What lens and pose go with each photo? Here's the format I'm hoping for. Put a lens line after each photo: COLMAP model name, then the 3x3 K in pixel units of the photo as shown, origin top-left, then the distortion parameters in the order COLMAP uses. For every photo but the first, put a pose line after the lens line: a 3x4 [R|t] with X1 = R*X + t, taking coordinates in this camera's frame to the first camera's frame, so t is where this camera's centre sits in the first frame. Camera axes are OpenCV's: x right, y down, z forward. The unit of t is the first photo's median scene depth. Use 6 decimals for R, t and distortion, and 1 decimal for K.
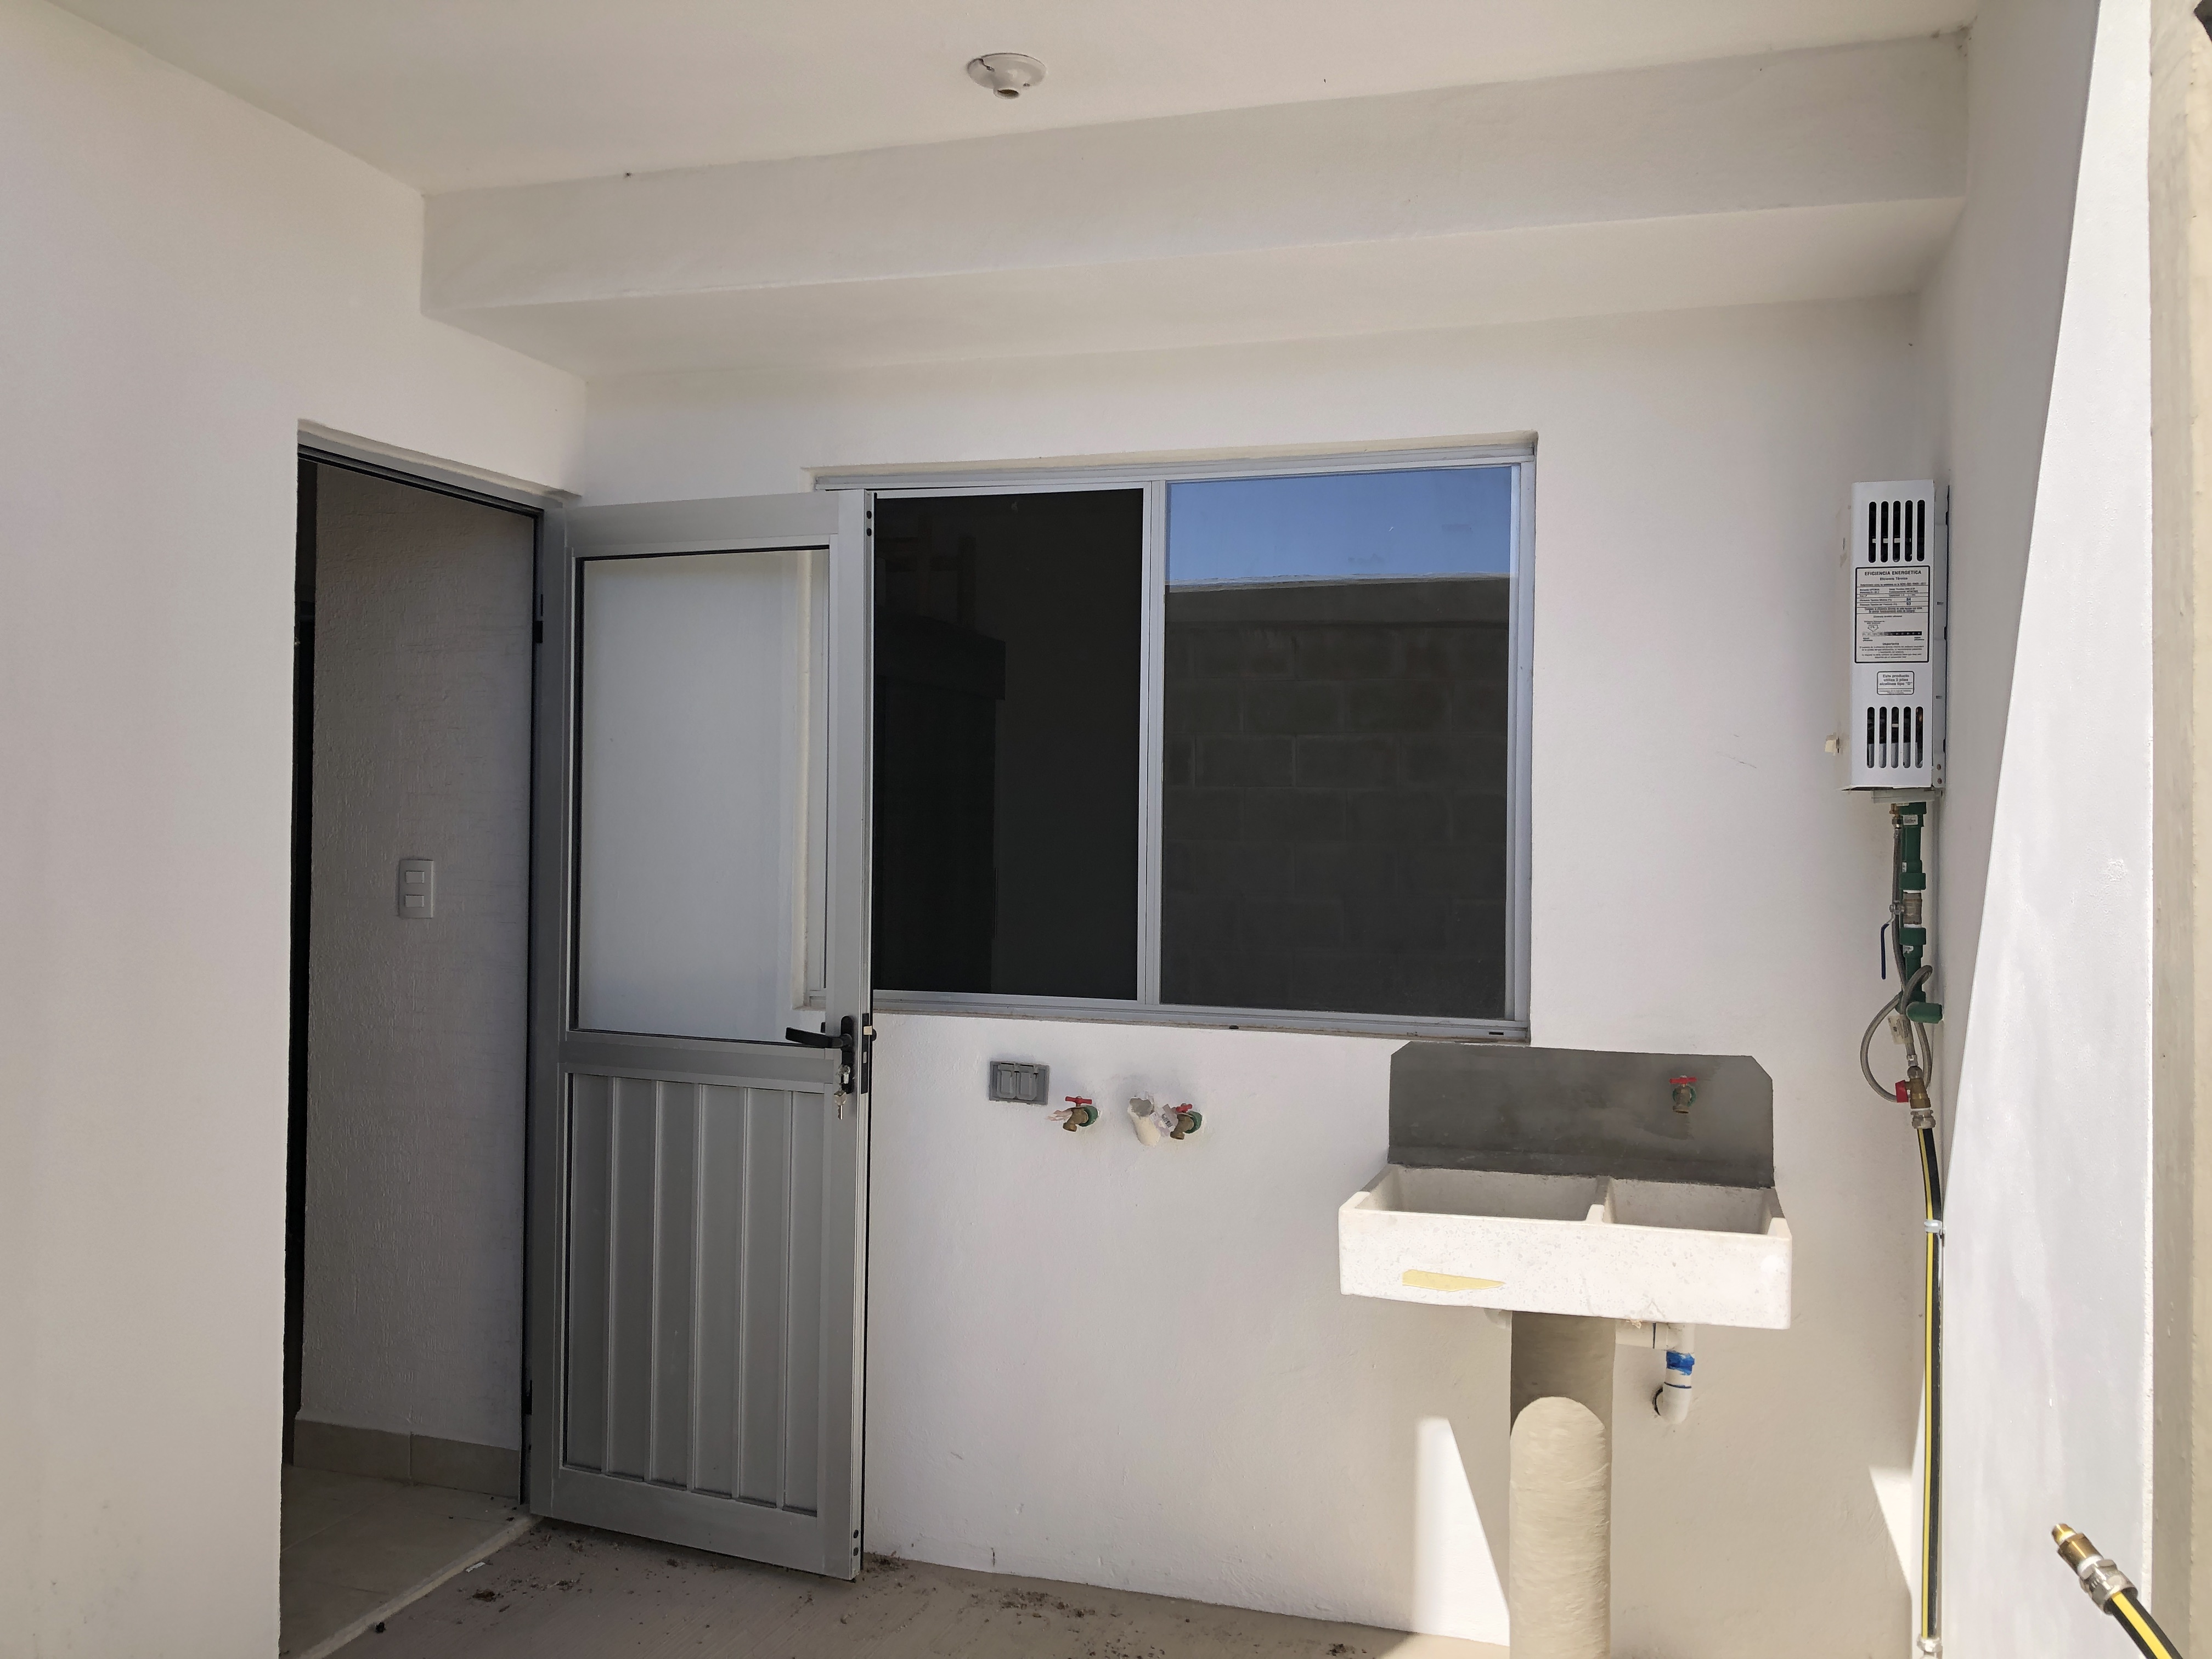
lens RADIAL K [[1802.8, 0, 1106.9], [0, 1802.8, 817.7], [0, 0, 1]] dist [0.042124, -0.049645]
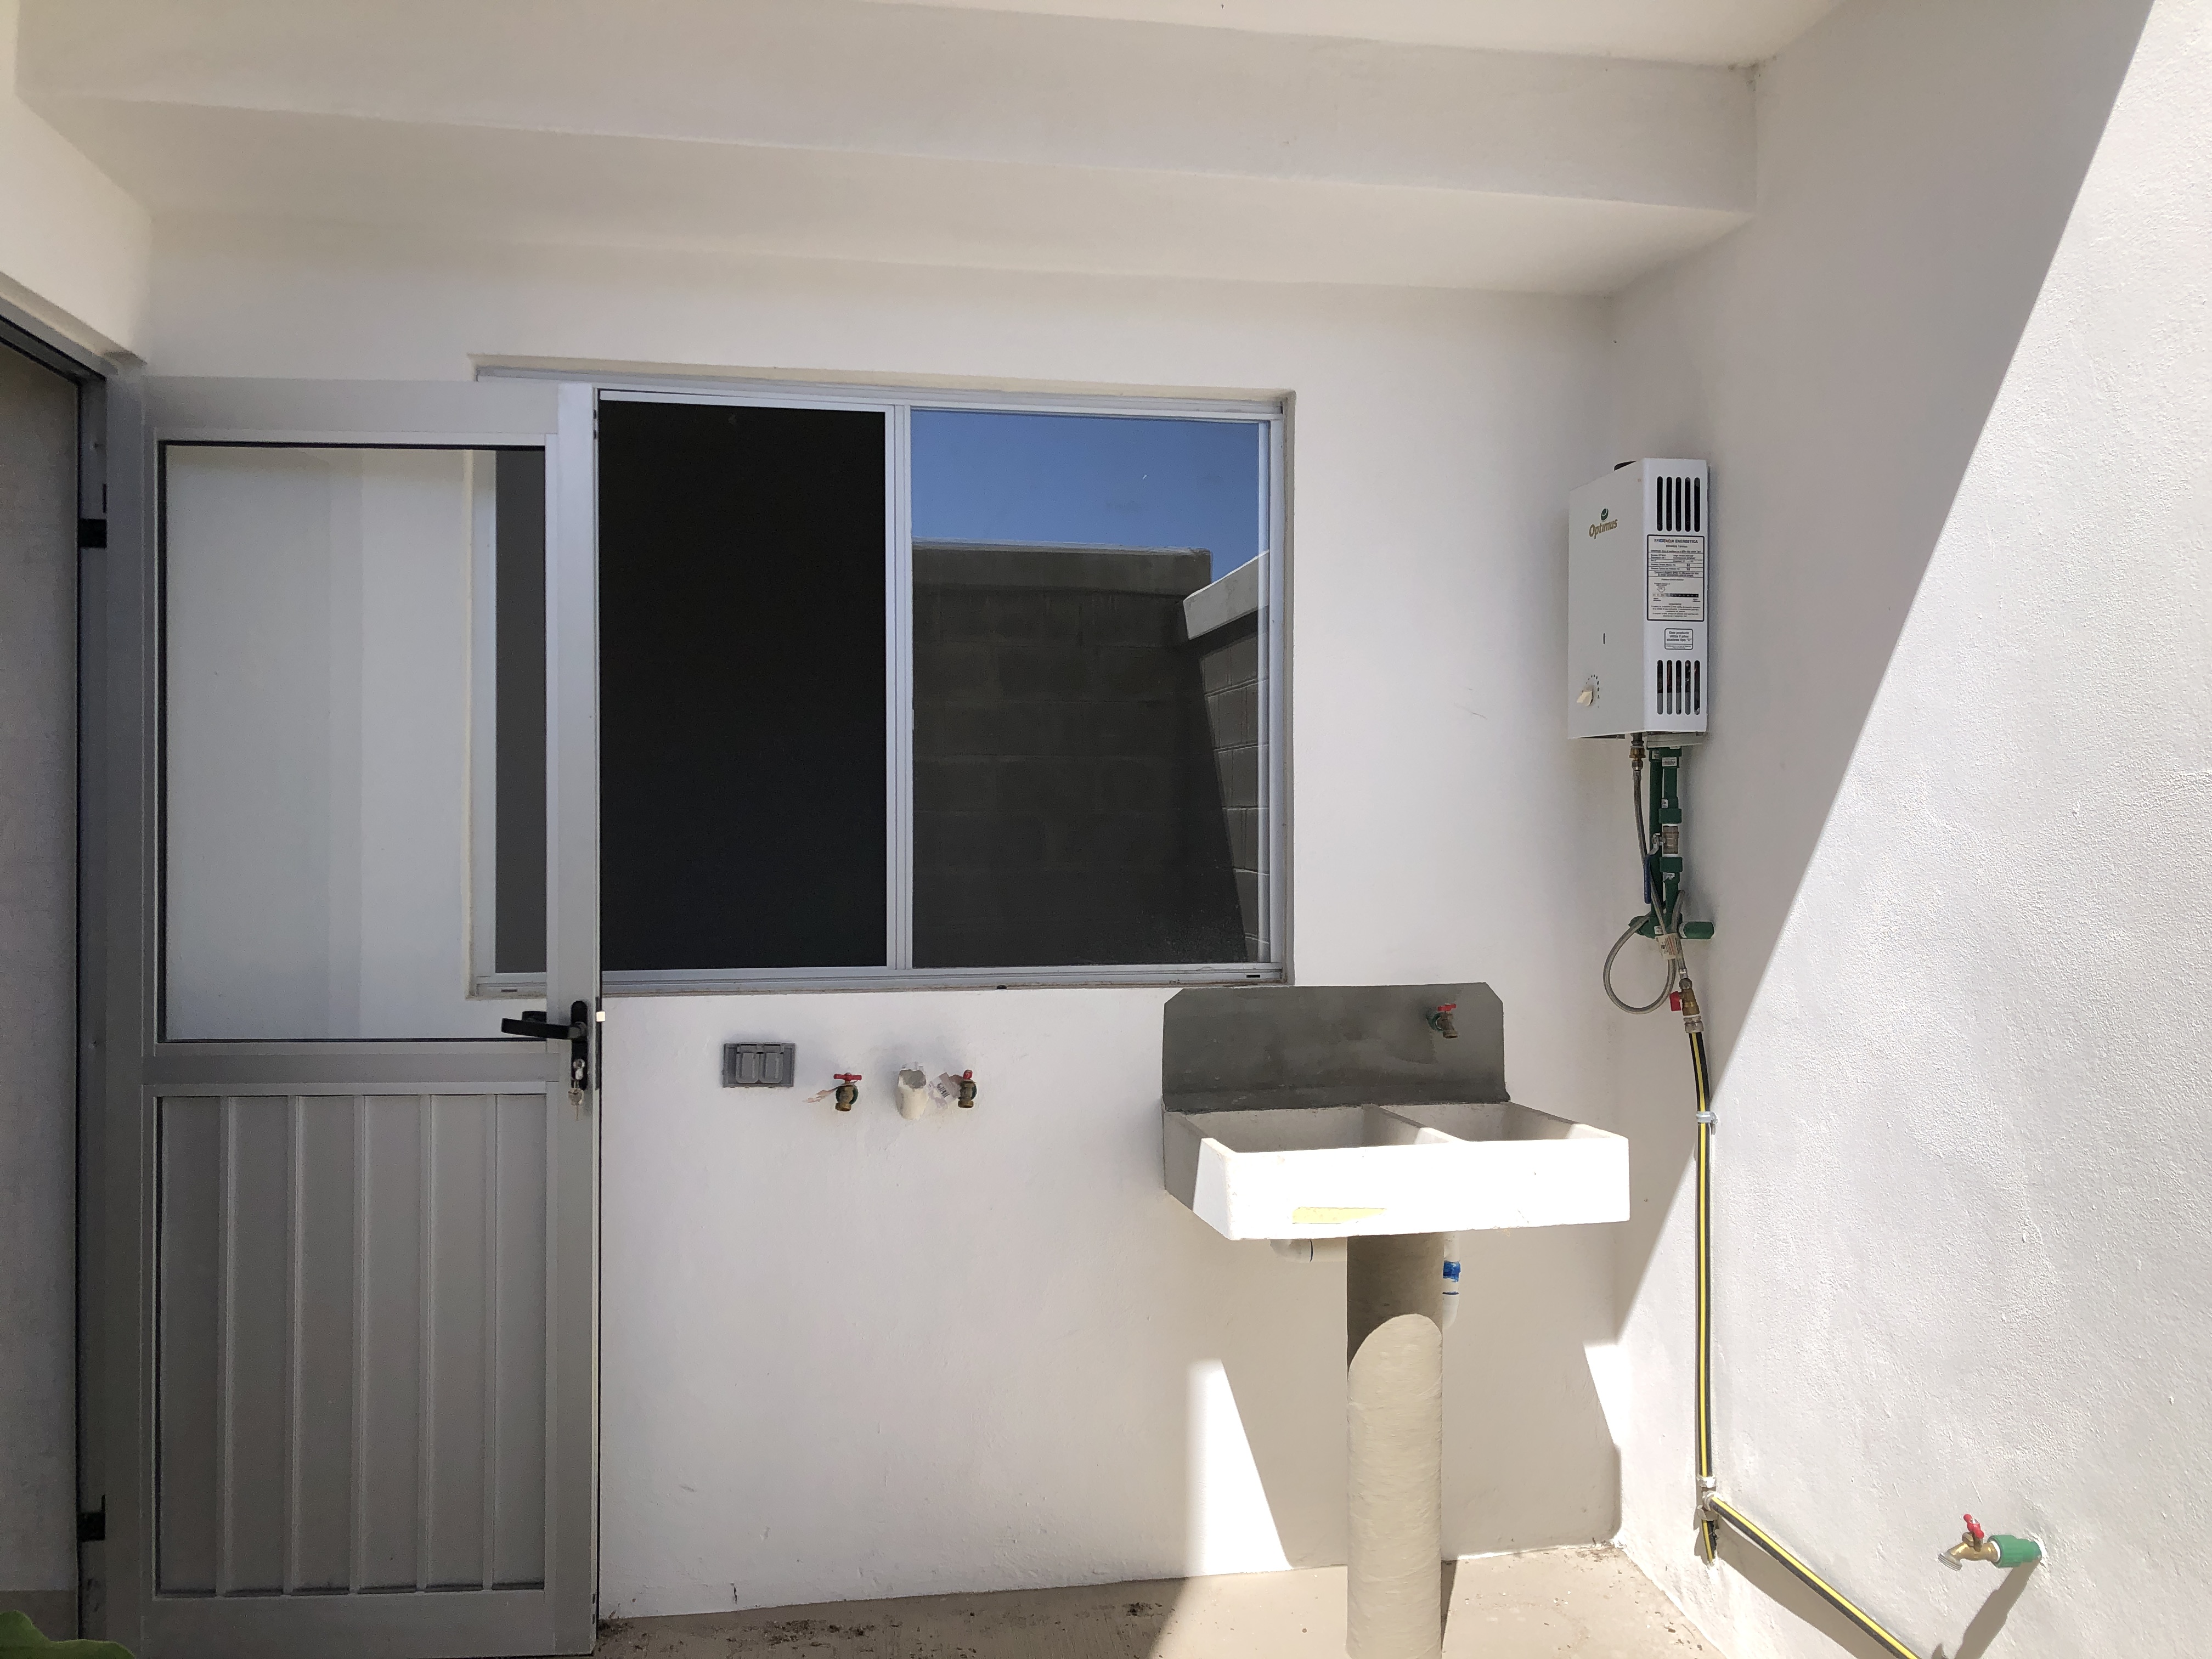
lens RADIAL K [[1802.8, 0, 1119.7], [0, 1802.8, 810.0], [0, 0, 1]] dist [0.042124, -0.049645]
pose [[0.892393, -0.013953, 0.451044, -0.303494], [0.009671, 0.999884, 0.011798, 0.011967], [-0.451156, -0.006166, 0.892424, 0.119974]]
